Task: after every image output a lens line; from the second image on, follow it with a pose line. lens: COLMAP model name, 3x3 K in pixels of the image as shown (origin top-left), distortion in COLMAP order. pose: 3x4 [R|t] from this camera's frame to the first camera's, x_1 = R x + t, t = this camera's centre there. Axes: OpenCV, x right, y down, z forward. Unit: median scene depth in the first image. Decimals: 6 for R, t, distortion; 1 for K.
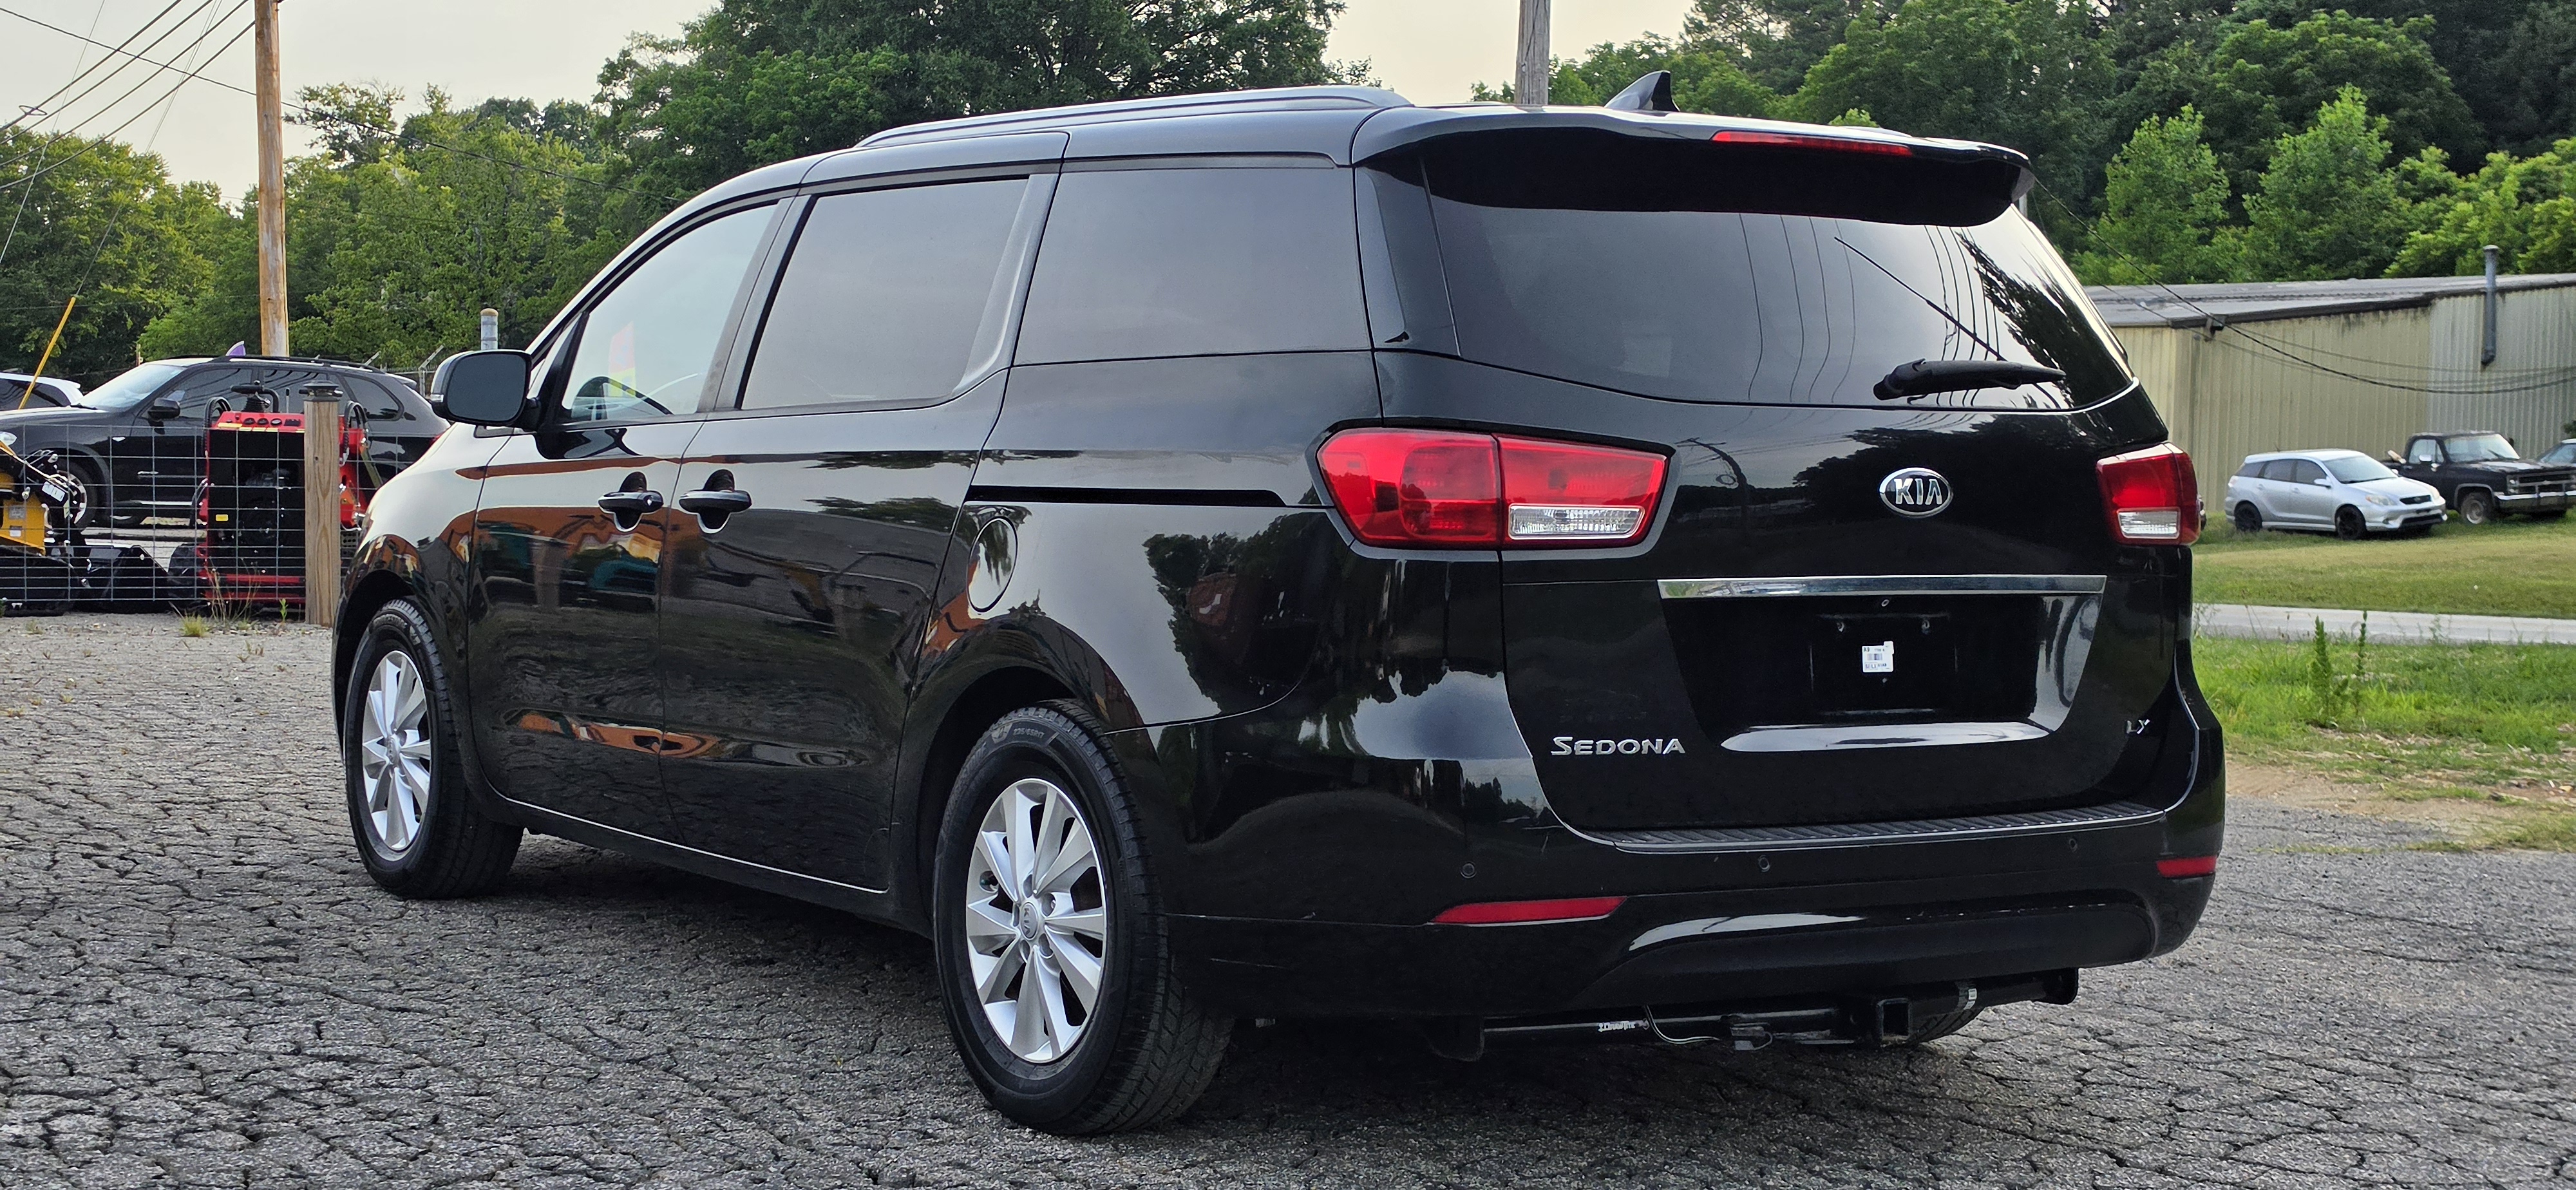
lens RADIAL K [[3509.9, 0, 1272.5], [0, 3509.9, 642.4], [0, 0, 1]] dist [0.091478, 0.000000]
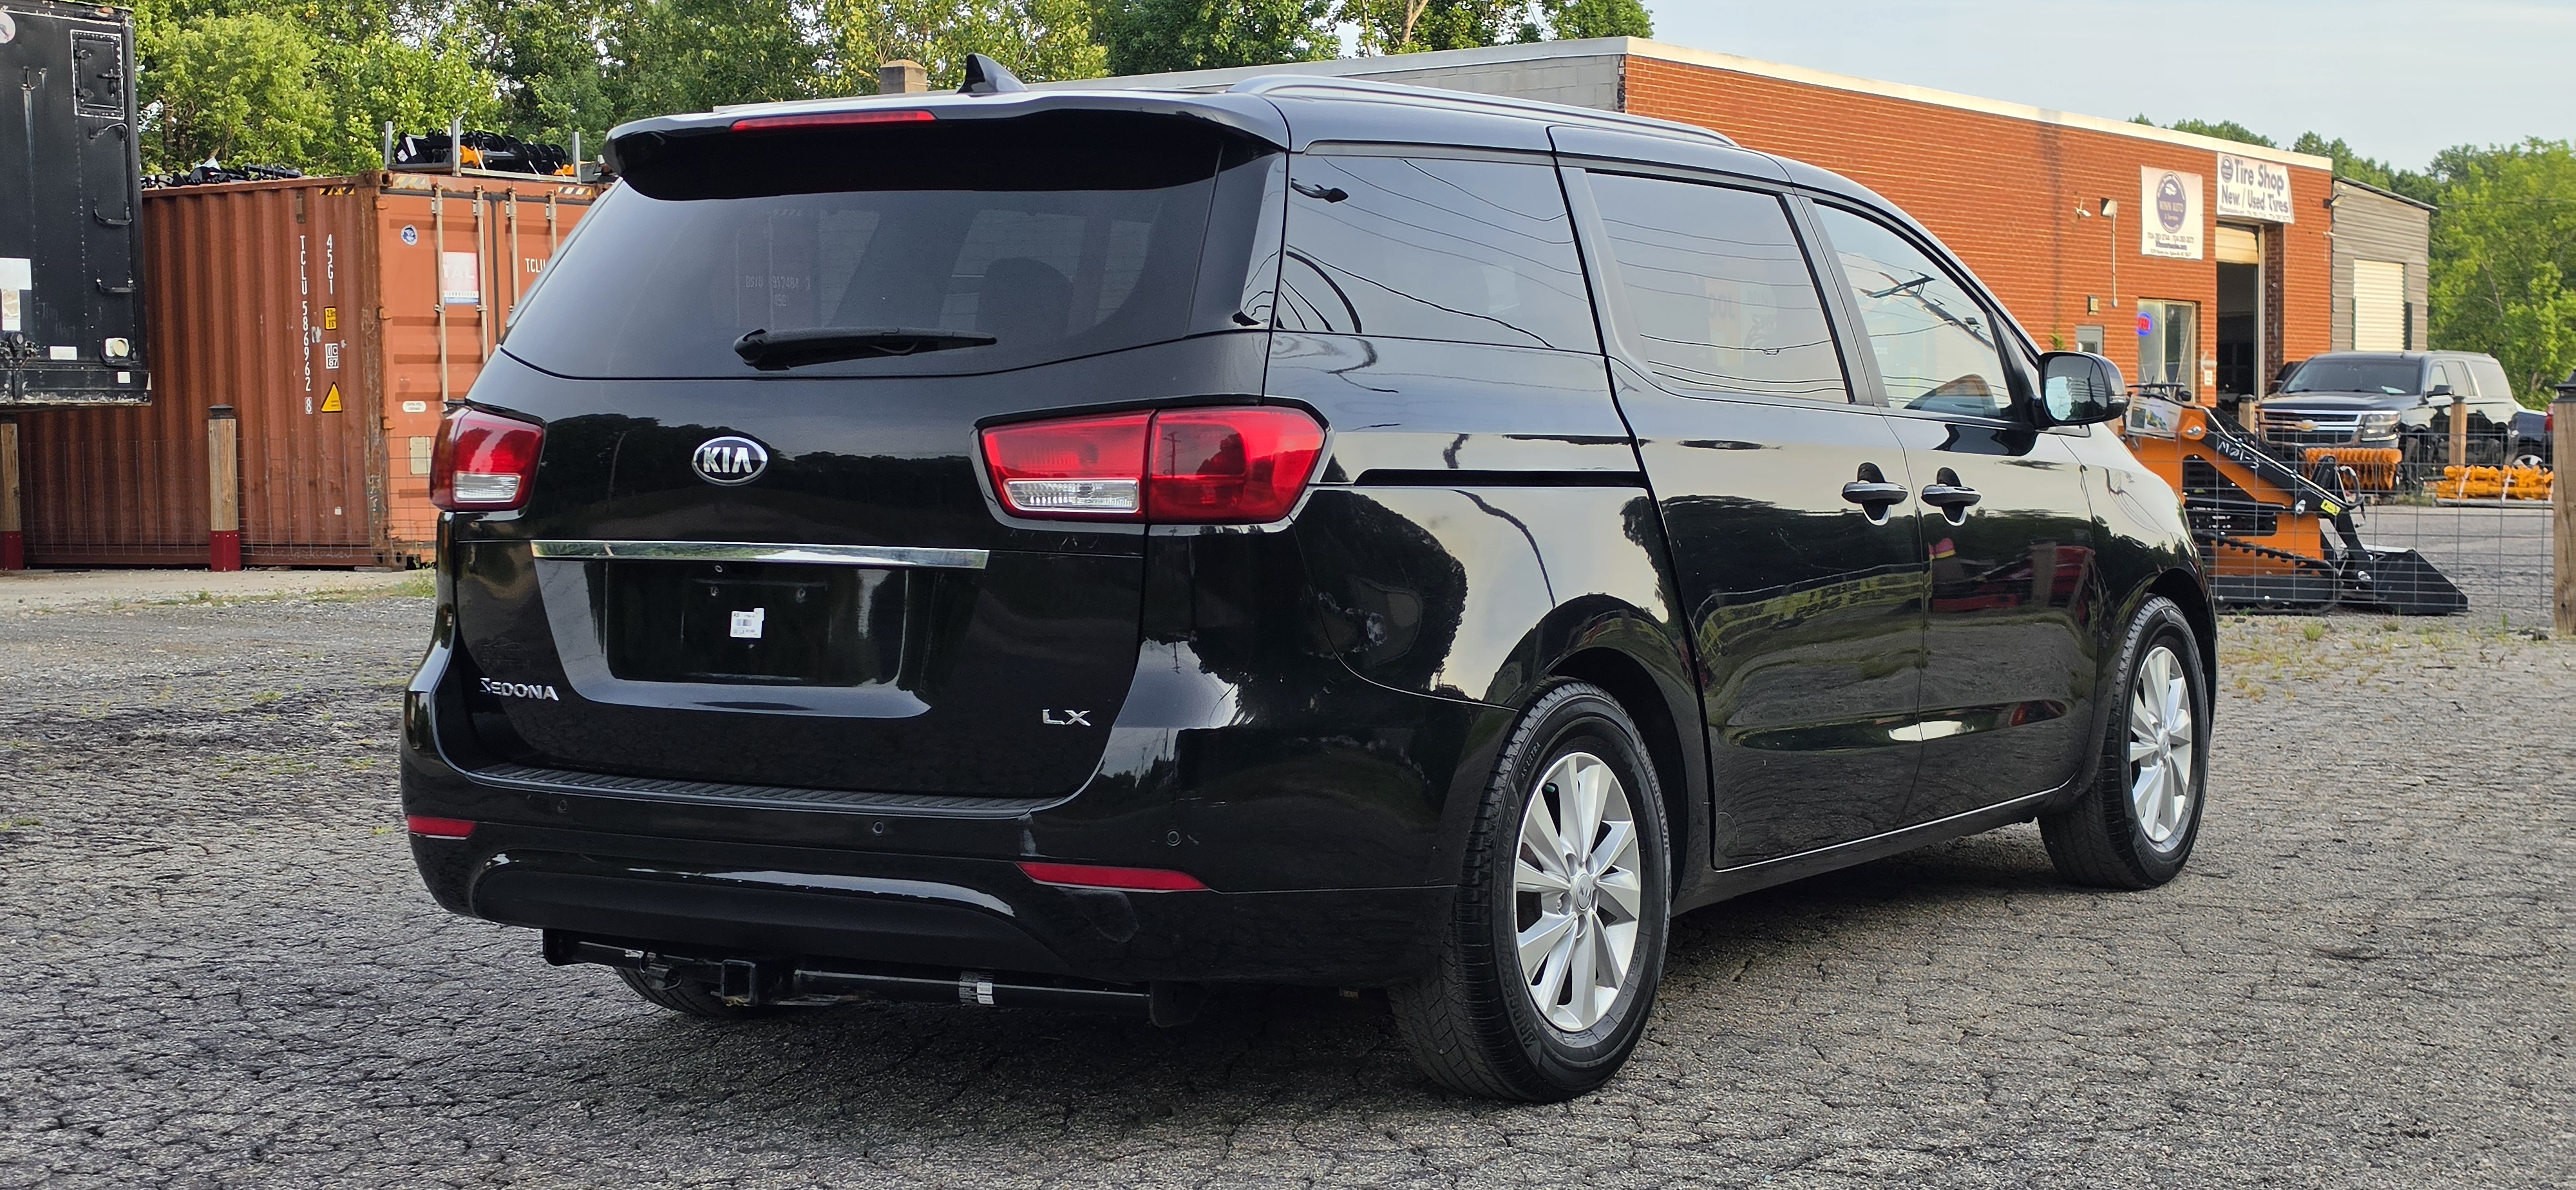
lens RADIAL K [[3509.9, 0, 1370.2], [0, 3509.9, 591.6], [0, 0, 1]] dist [0.091478, 0.000000]
pose [[0.451713, 0.022067, -0.891890, 1.159875], [-0.043050, 0.999069, 0.002915, -0.015530], [0.891124, 0.037079, 0.452242, 0.699587]]
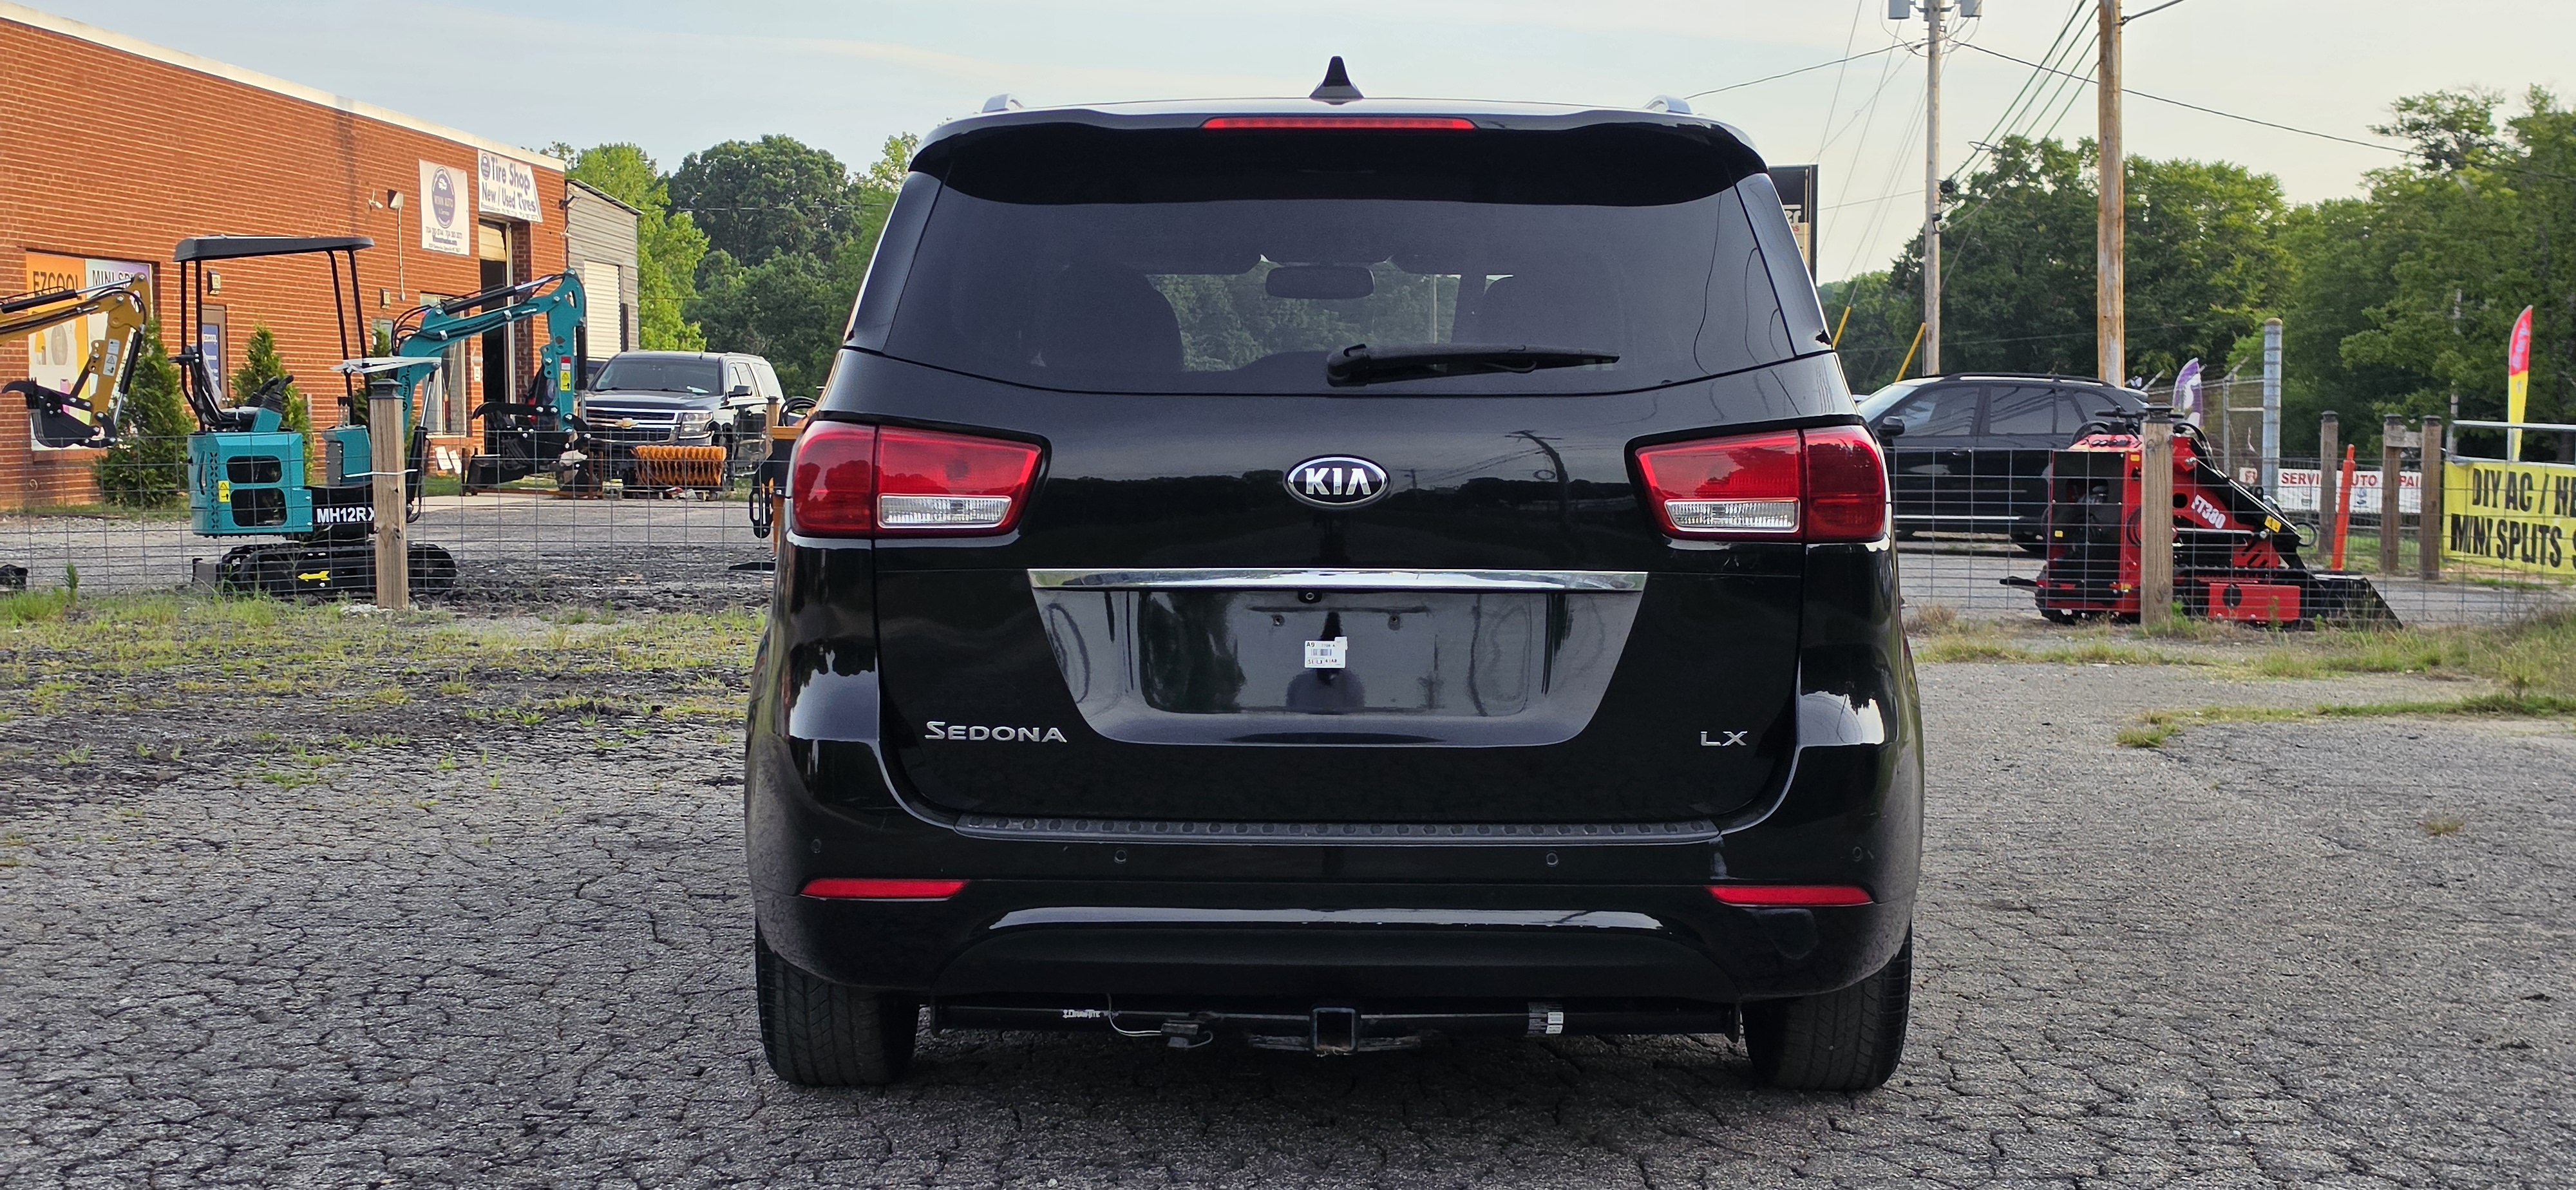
lens RADIAL K [[3509.9, 0, 1283.5], [0, 3509.9, 604.2], [0, 0, 1]] dist [0.091478, 0.000000]
pose [[0.834647, 0.012960, -0.550633, 0.692316], [-0.021363, 0.999733, -0.008850, -0.000392], [0.550372, 0.019150, 0.834700, 0.188908]]
